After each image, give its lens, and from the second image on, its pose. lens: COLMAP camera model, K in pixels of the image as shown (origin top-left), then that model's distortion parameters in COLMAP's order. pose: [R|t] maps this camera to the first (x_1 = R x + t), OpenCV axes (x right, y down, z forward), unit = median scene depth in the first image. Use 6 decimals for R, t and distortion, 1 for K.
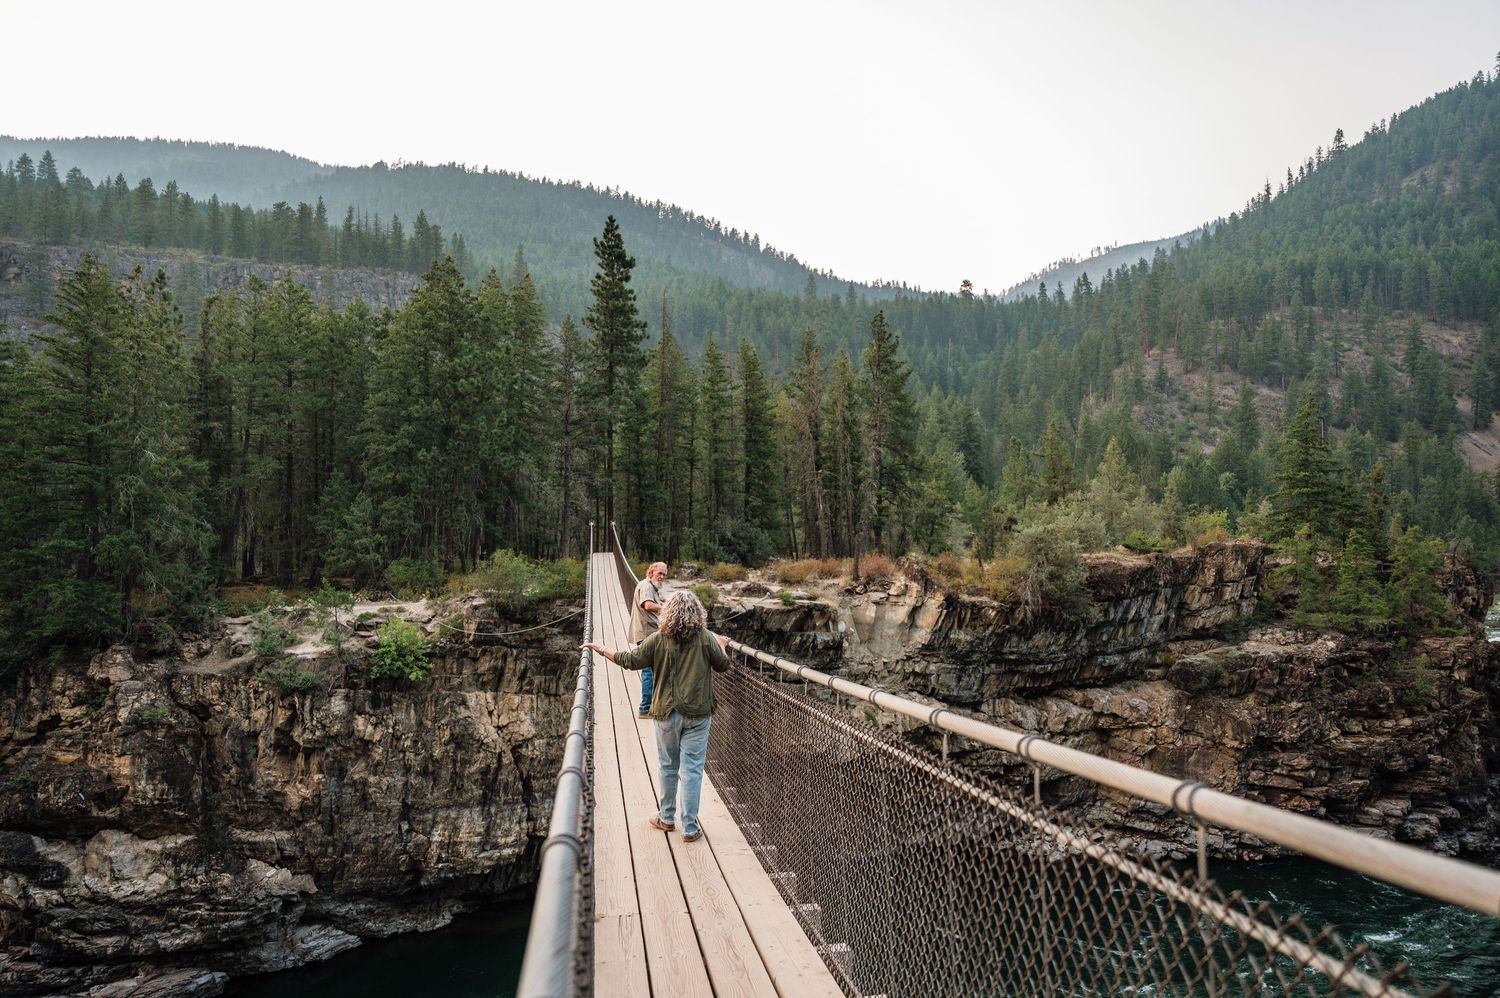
lens RADIAL K [[997.0, 0, 751.1], [0, 997.0, 506.5], [0, 0, 1]] dist [0.000960, -0.001939]
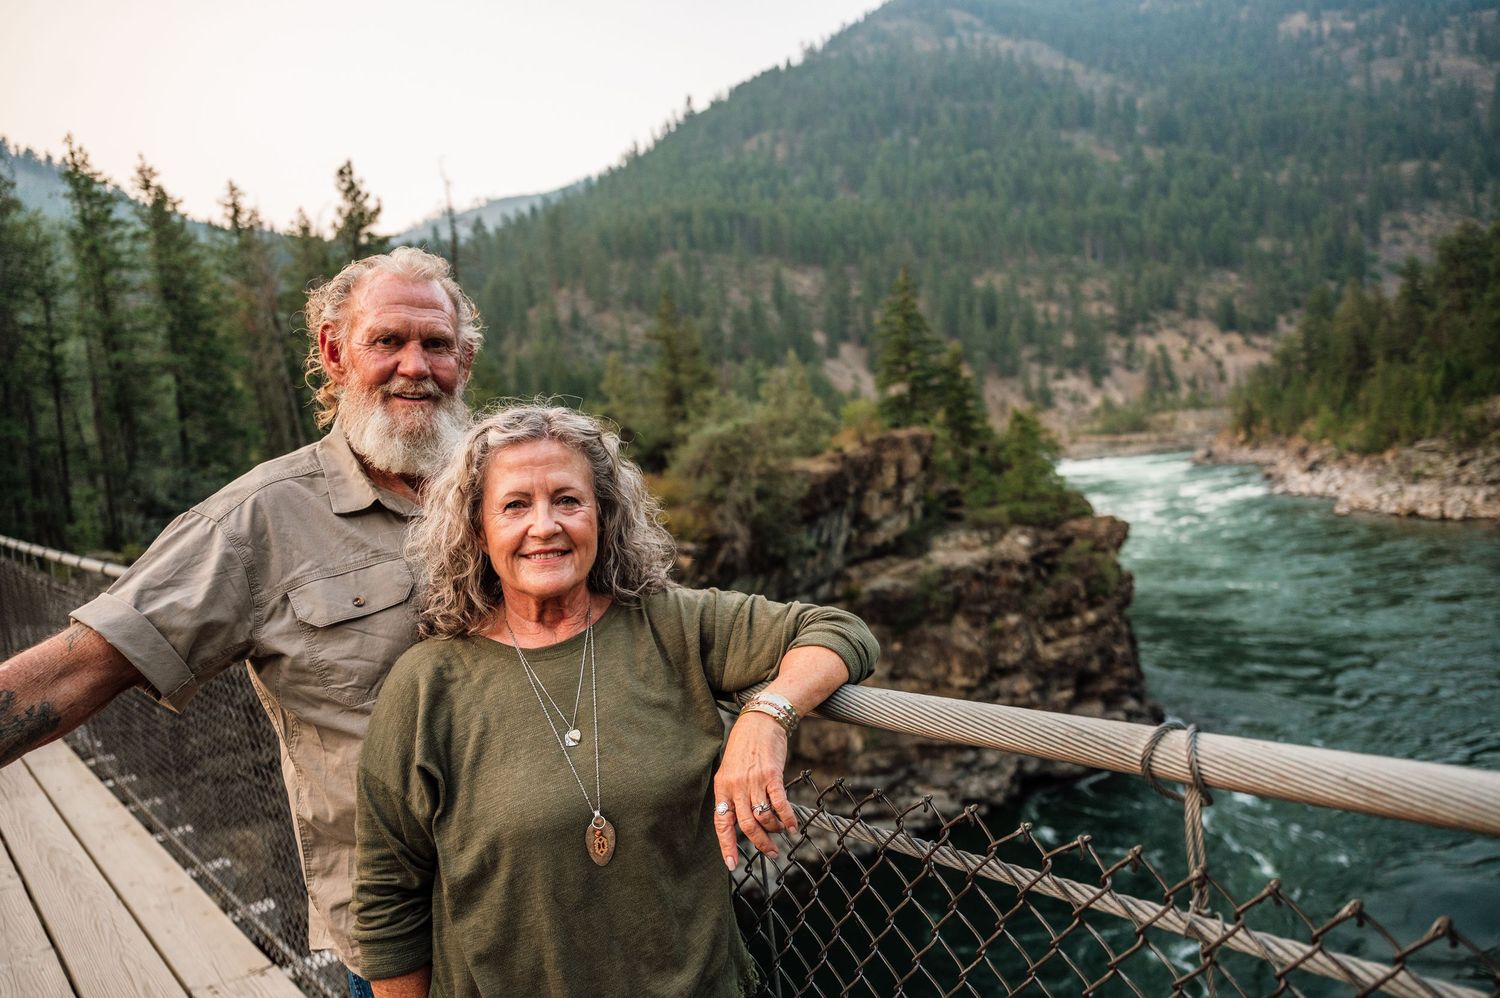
lens RADIAL K [[997.0, 0, 751.1], [0, 997.0, 506.5], [0, 0, 1]] dist [0.000960, -0.001939]
pose [[0.832108, -0.114848, 0.542592, -0.065550], [0.090194, 0.993323, 0.071931, 0.029244], [-0.547231, -0.010916, 0.836911, 0.434575]]
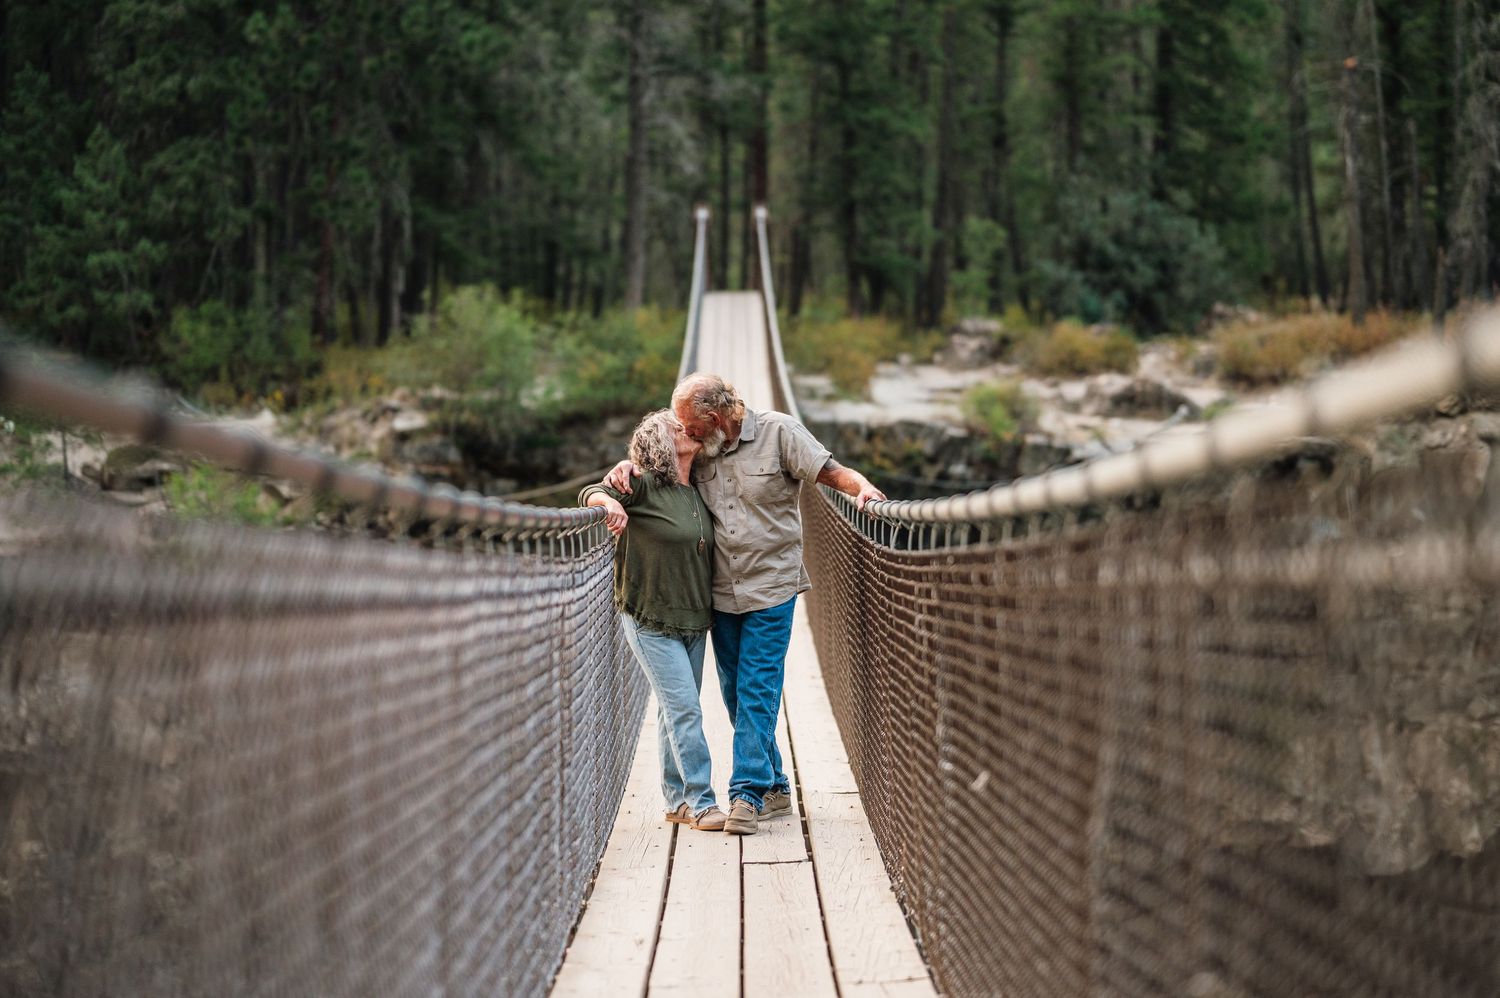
lens RADIAL K [[3610.4, 0, 750.0], [0, 3610.4, 499.0], [0, 0, 1]] dist [0.022331, -0.186427]
pose [[0.988229, 0.017541, -0.151975, 0.060811], [-0.000270, 0.993603, 0.112925, -0.028306], [0.152984, -0.111555, 0.981912, -0.311091]]
